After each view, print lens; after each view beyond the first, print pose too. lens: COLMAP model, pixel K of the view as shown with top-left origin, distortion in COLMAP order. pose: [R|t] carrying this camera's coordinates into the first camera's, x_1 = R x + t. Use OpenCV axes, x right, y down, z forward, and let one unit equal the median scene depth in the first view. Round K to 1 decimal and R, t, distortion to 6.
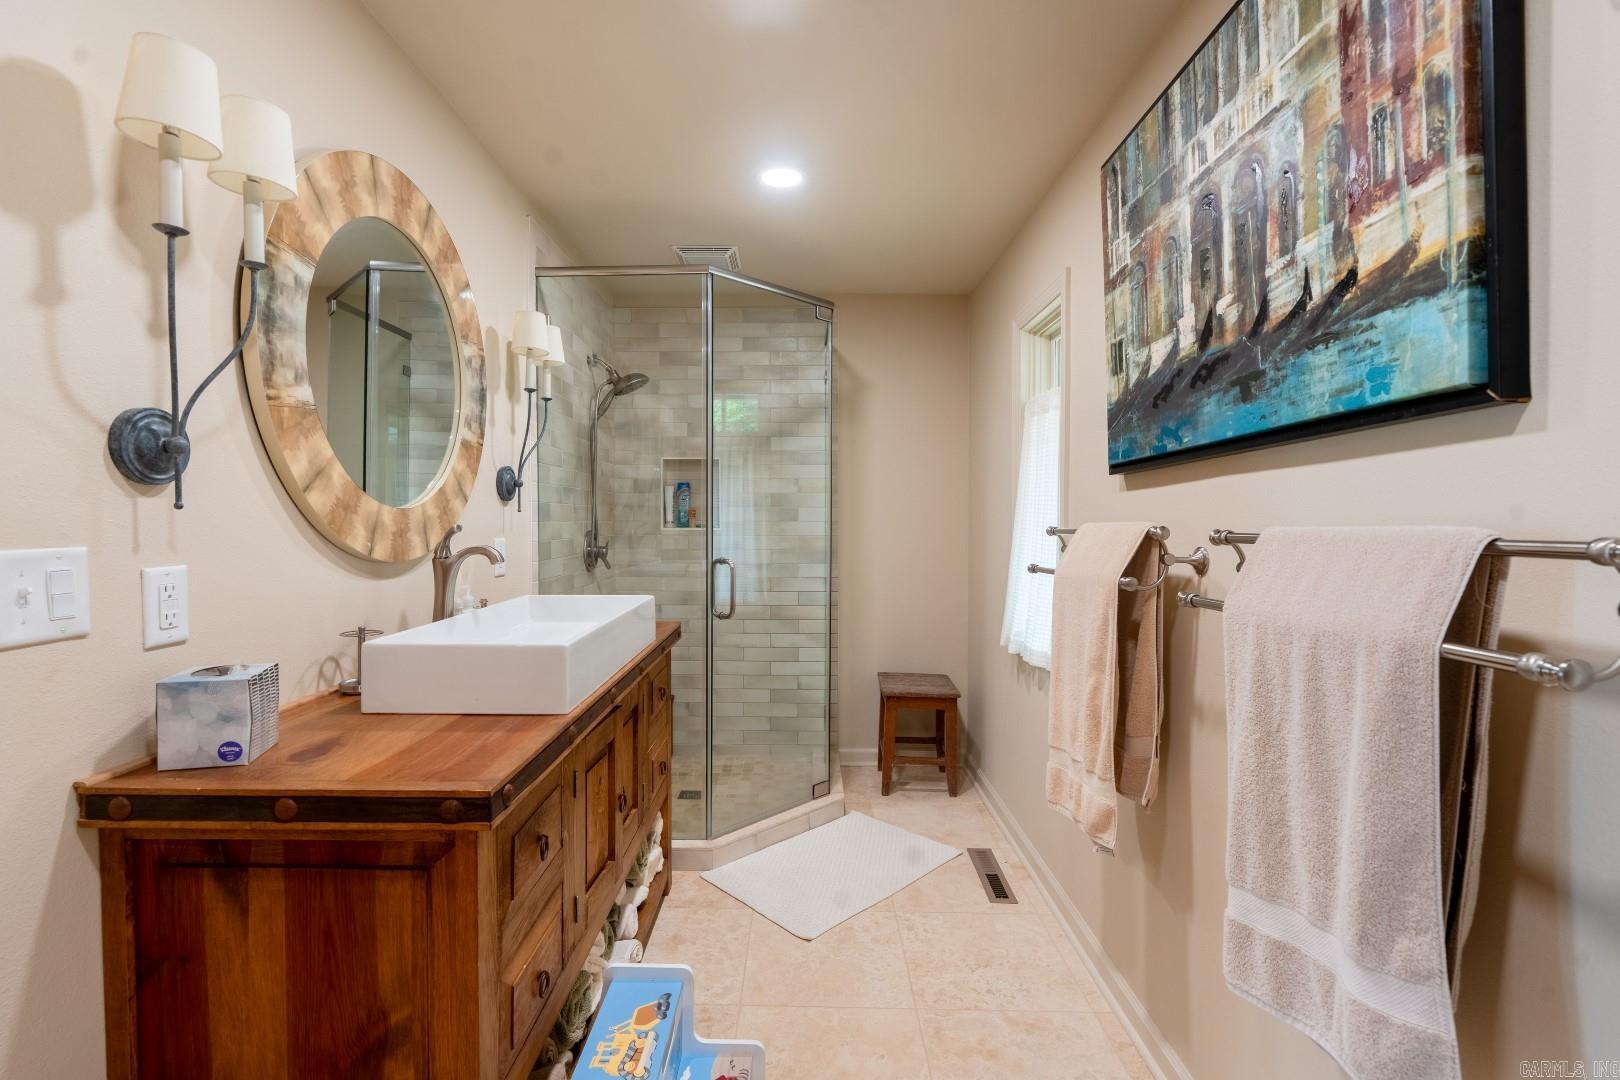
lens RADIAL K [[726.0, 0, 806.2], [0, 726.0, 527.3], [0, 0, 1]] dist [-0.006778, 0.003286]
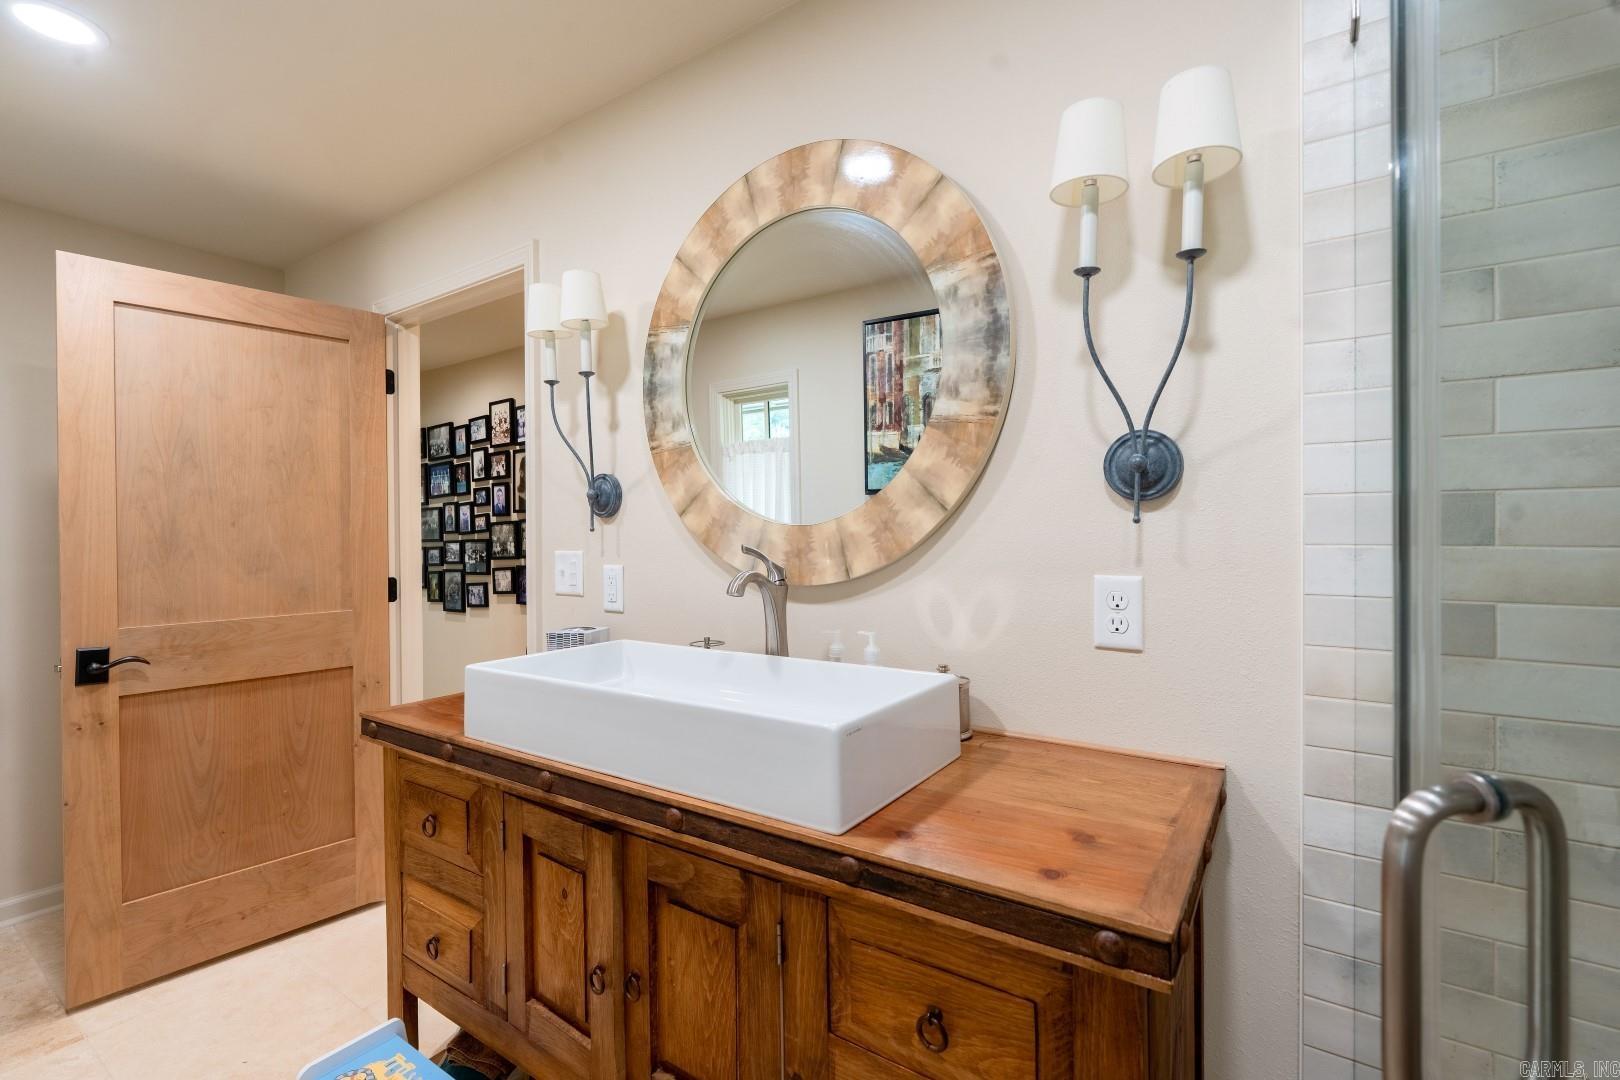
lens RADIAL K [[726.0, 0, 809.7], [0, 726.0, 537.5], [0, 0, 1]] dist [-0.006778, 0.003286]
pose [[-0.564099, 0.004084, -0.825697, 0.208337], [-0.007334, 0.999924, 0.009956, -0.024803], [0.825674, 0.011672, -0.564026, 1.879977]]
